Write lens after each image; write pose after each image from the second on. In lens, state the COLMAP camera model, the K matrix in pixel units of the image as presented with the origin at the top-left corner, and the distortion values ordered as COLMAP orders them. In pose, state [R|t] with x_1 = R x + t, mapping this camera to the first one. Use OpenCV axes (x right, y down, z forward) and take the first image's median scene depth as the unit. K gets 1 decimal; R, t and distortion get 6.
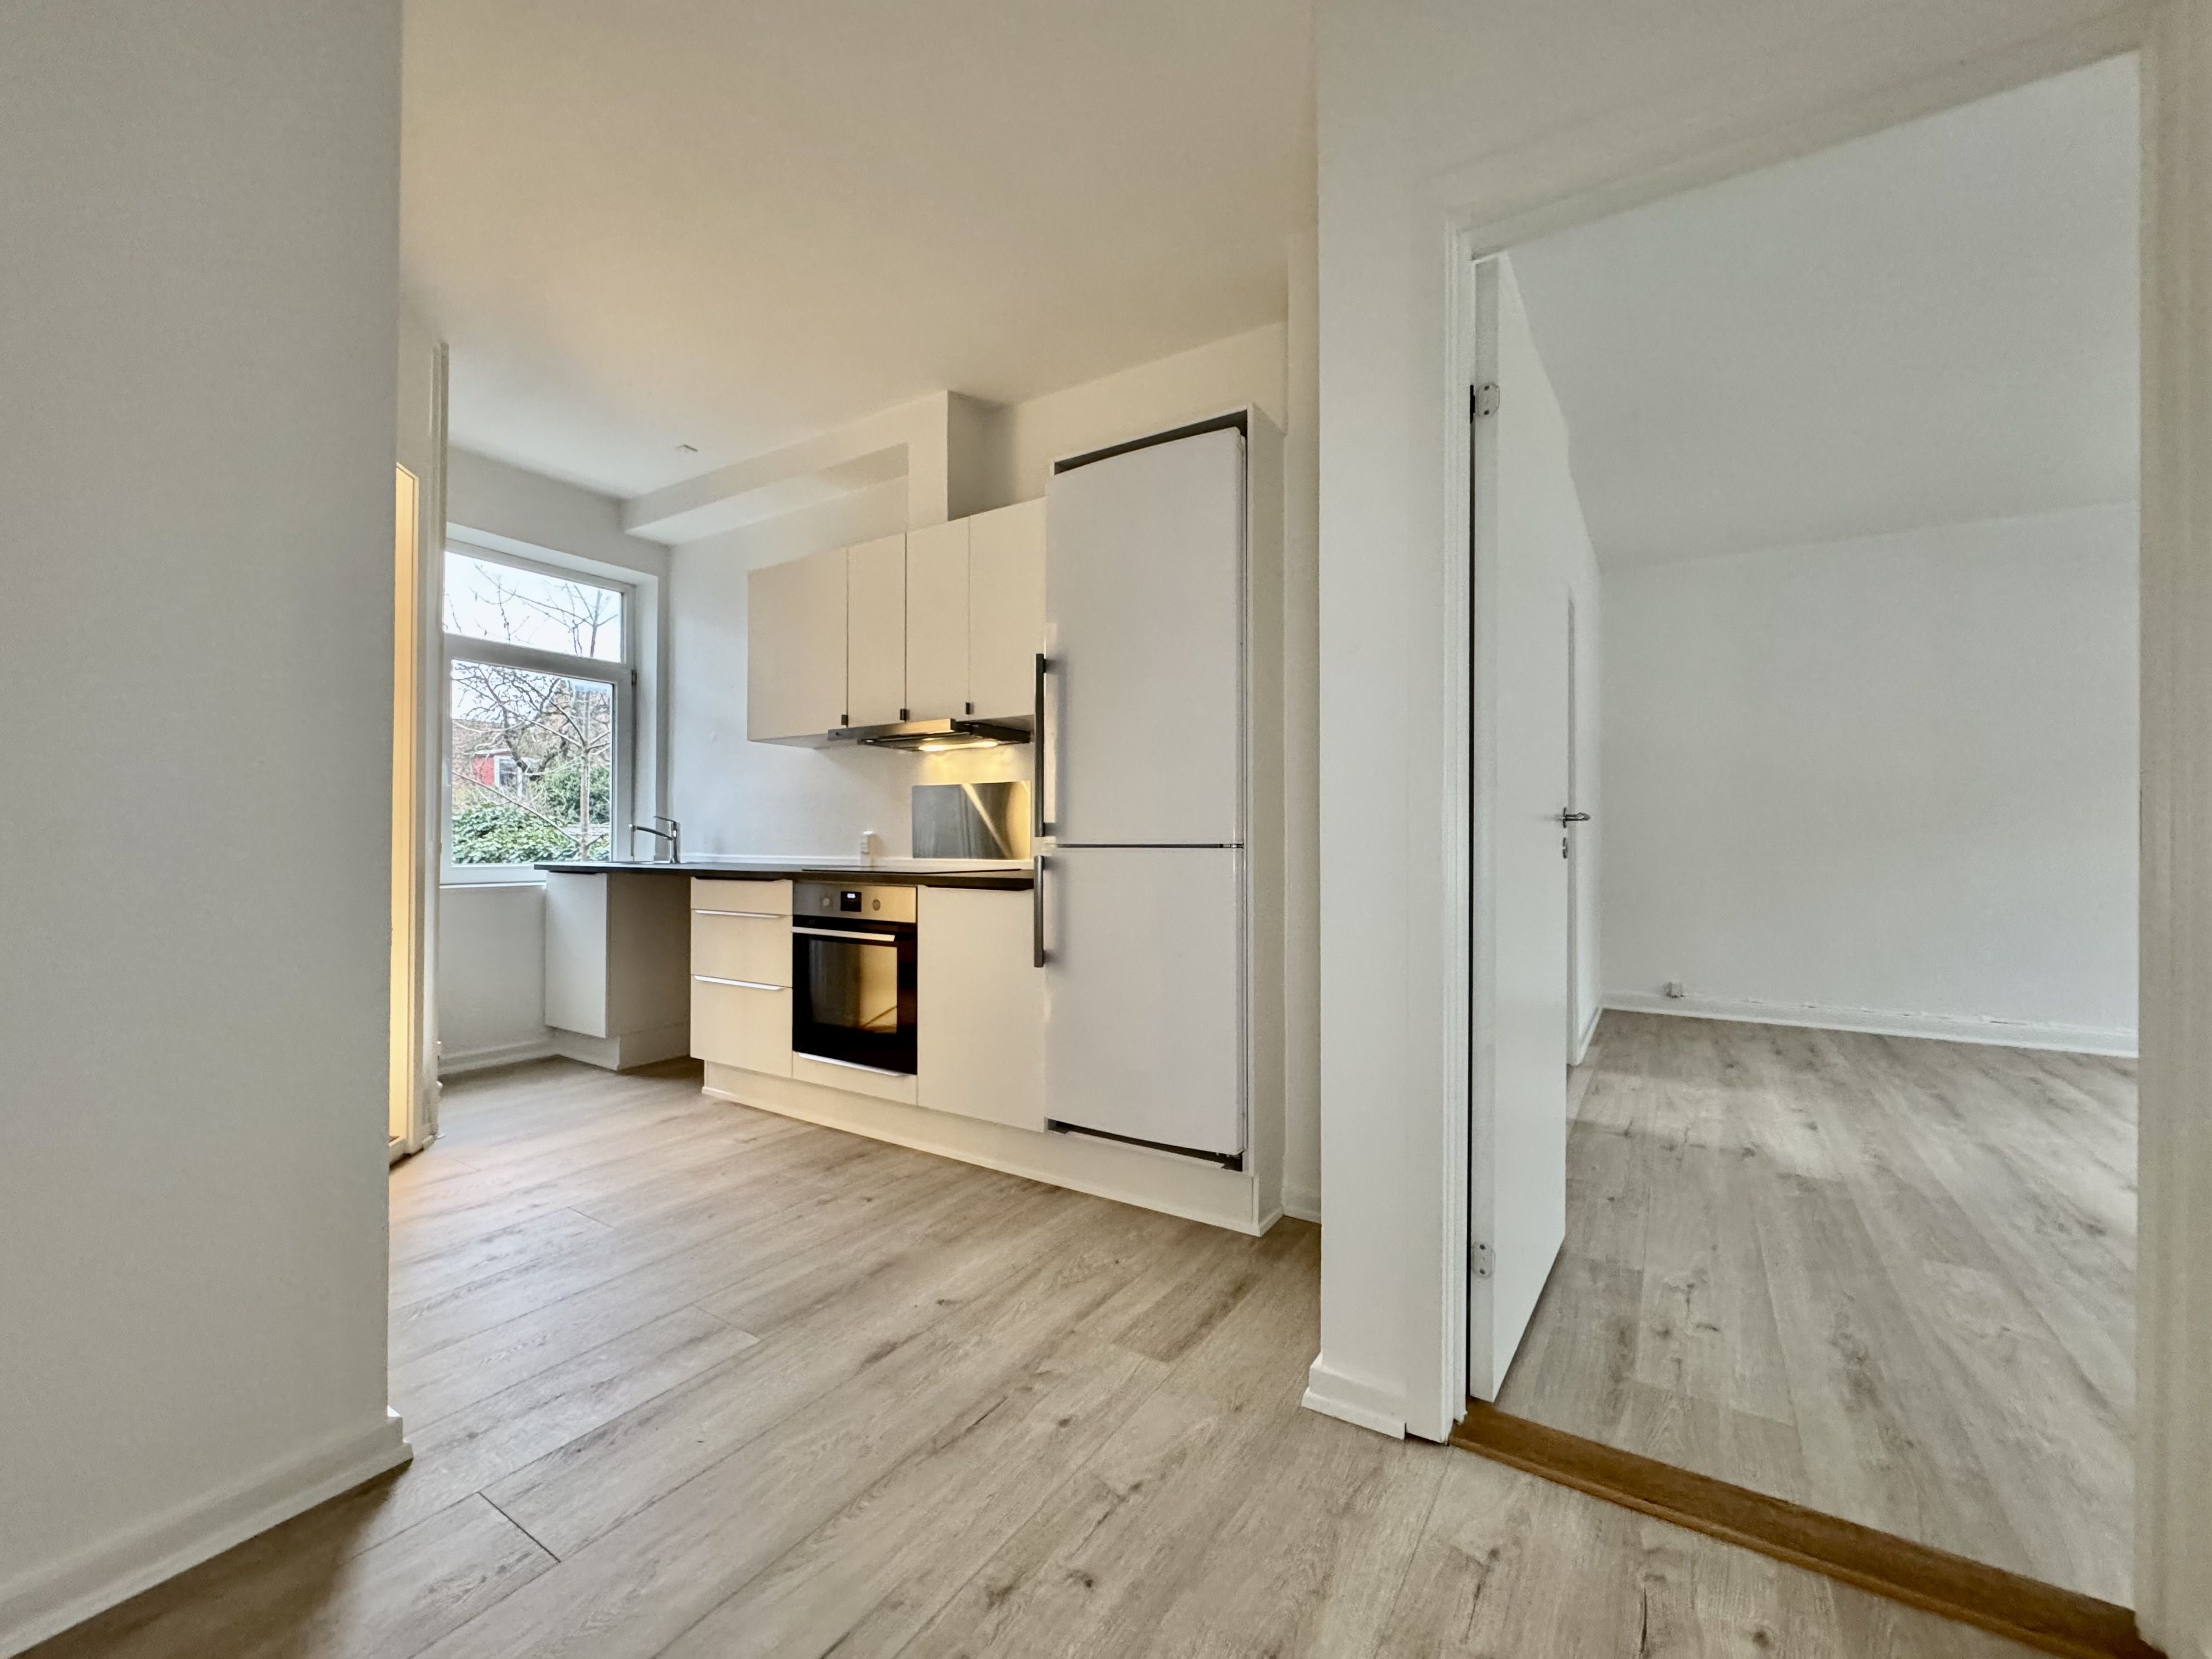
lens RADIAL K [[889.9, 0, 1103.3], [0, 889.9, 843.5], [0, 0, 1]] dist [-0.000885, 0.000018]
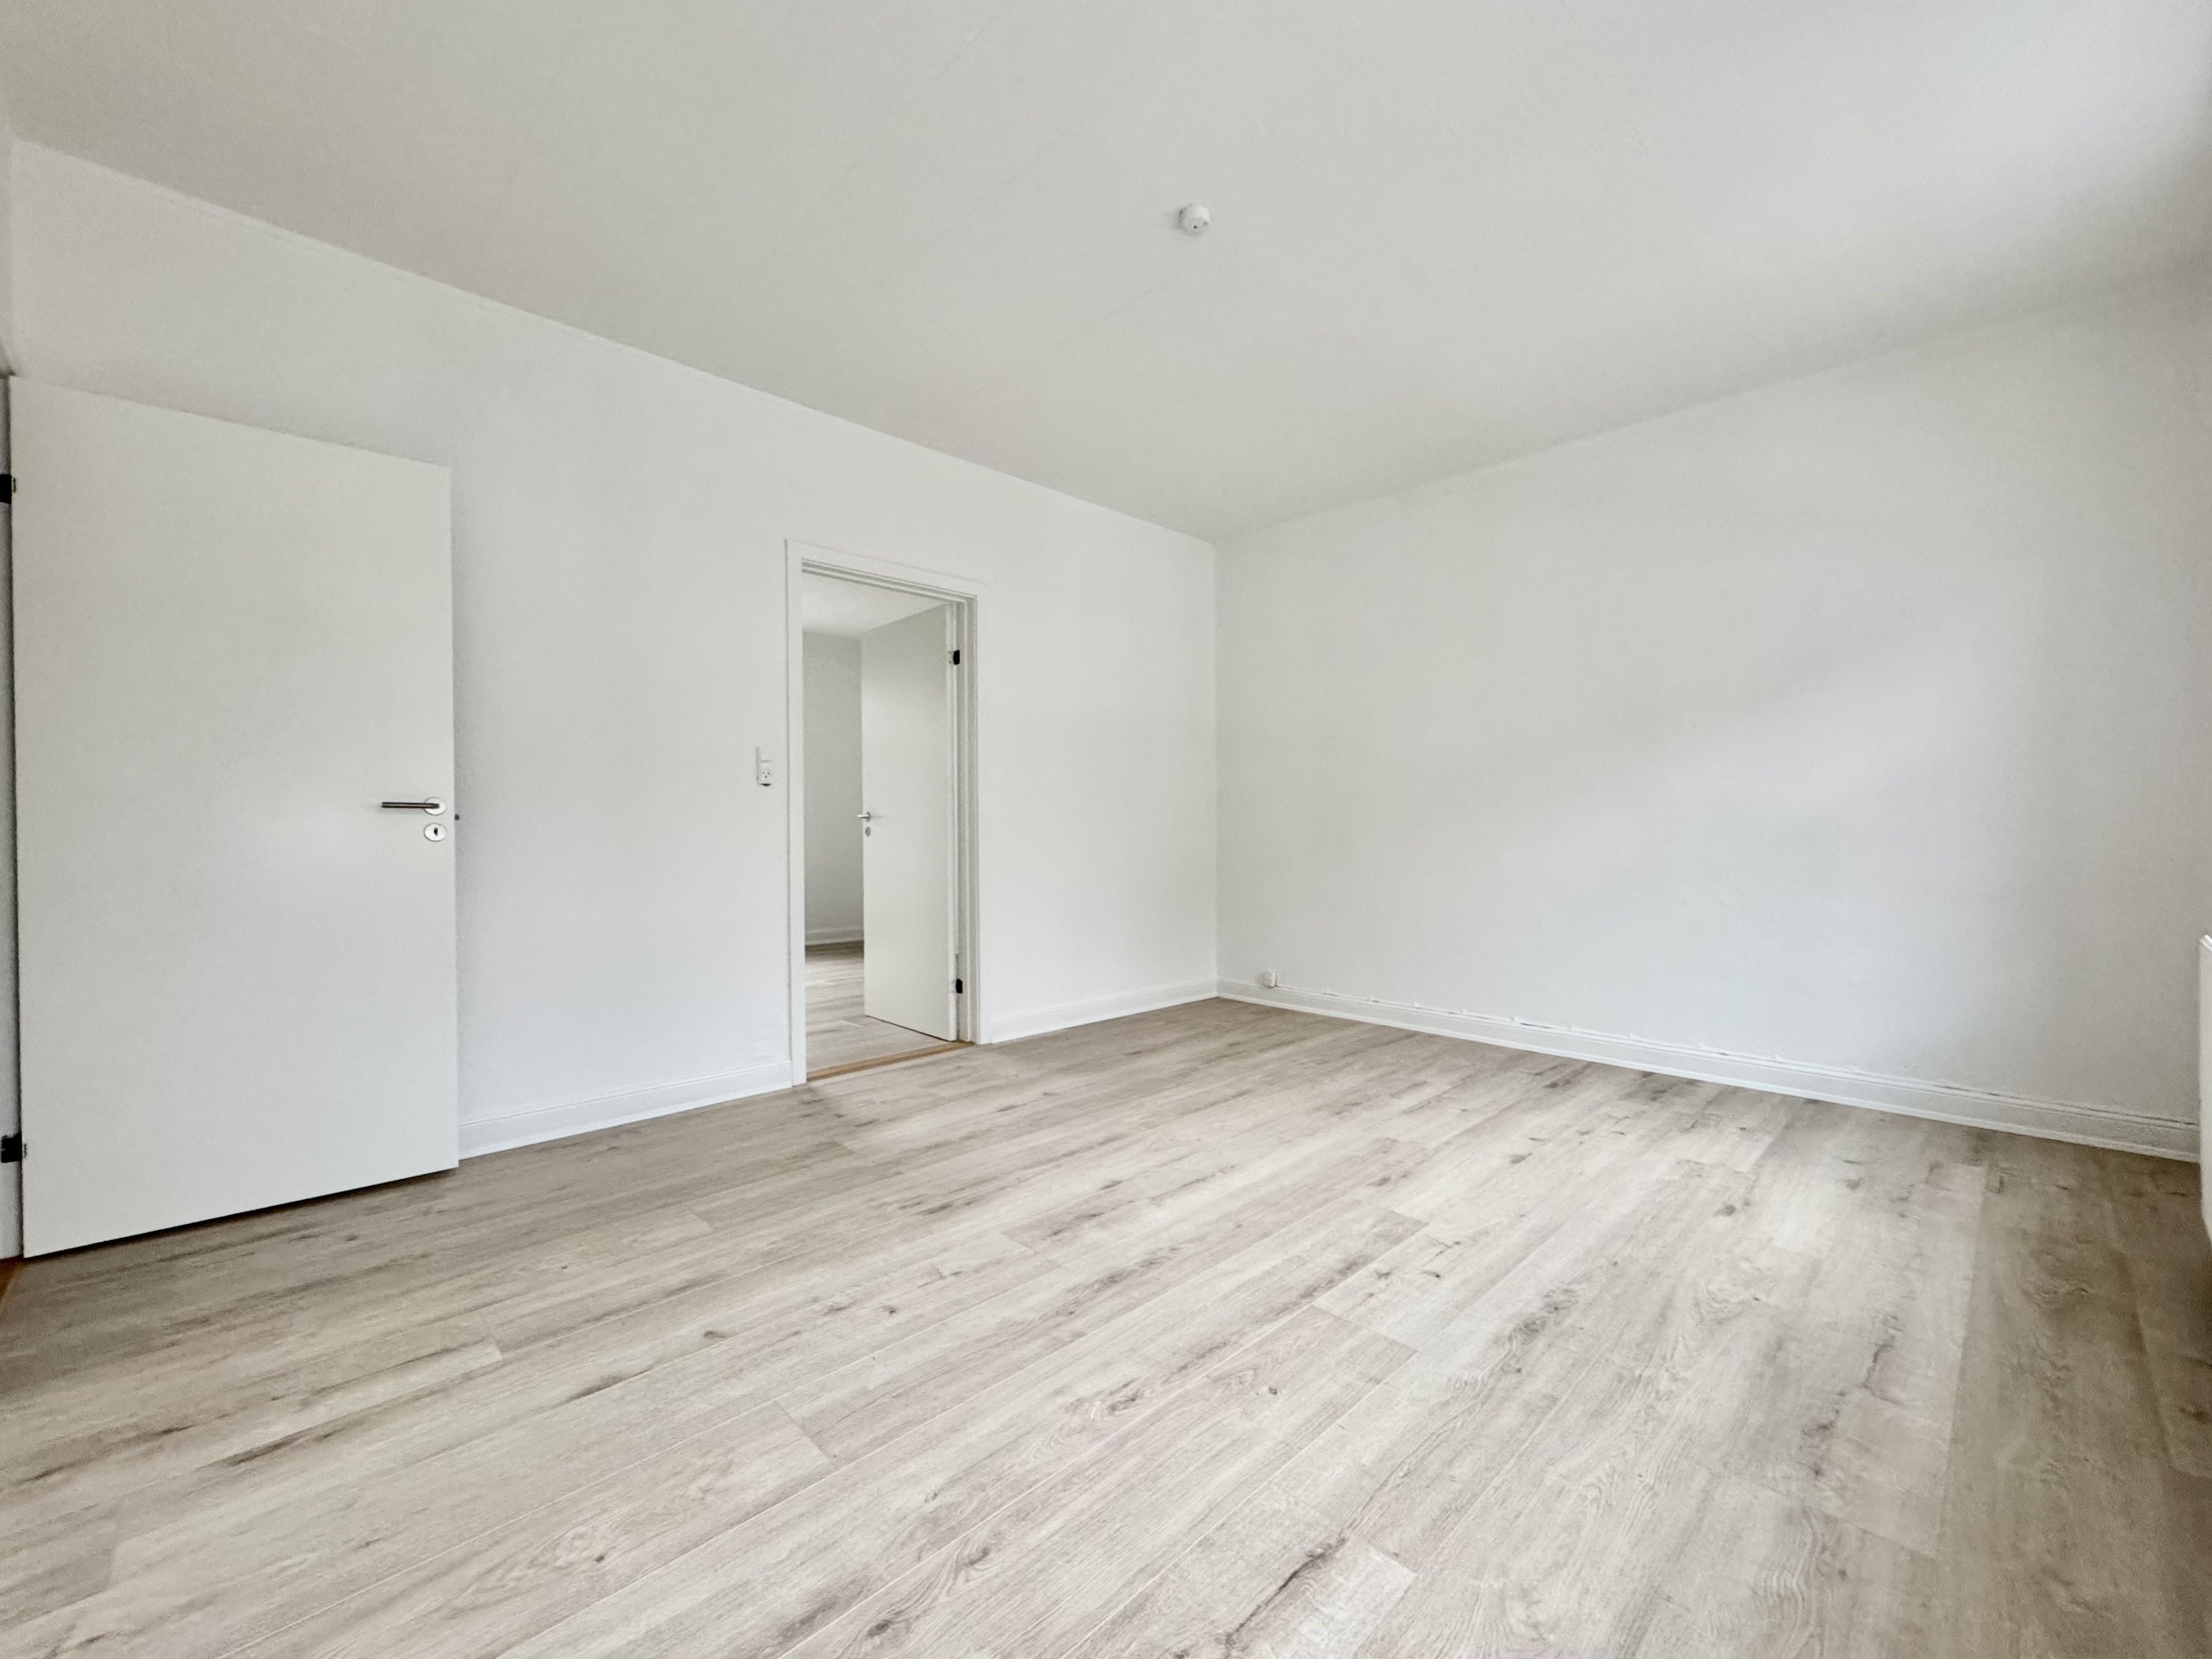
lens RADIAL K [[897.4, 0, 1103.3], [0, 897.4, 842.8], [0, 0, 1]] dist [-0.000290, -0.000093]
pose [[0.973820, -0.001149, -0.227318, 1.587751], [0.005191, 0.999839, 0.017185, 0.003309], [0.227262, -0.017915, 0.973669, 0.062866]]
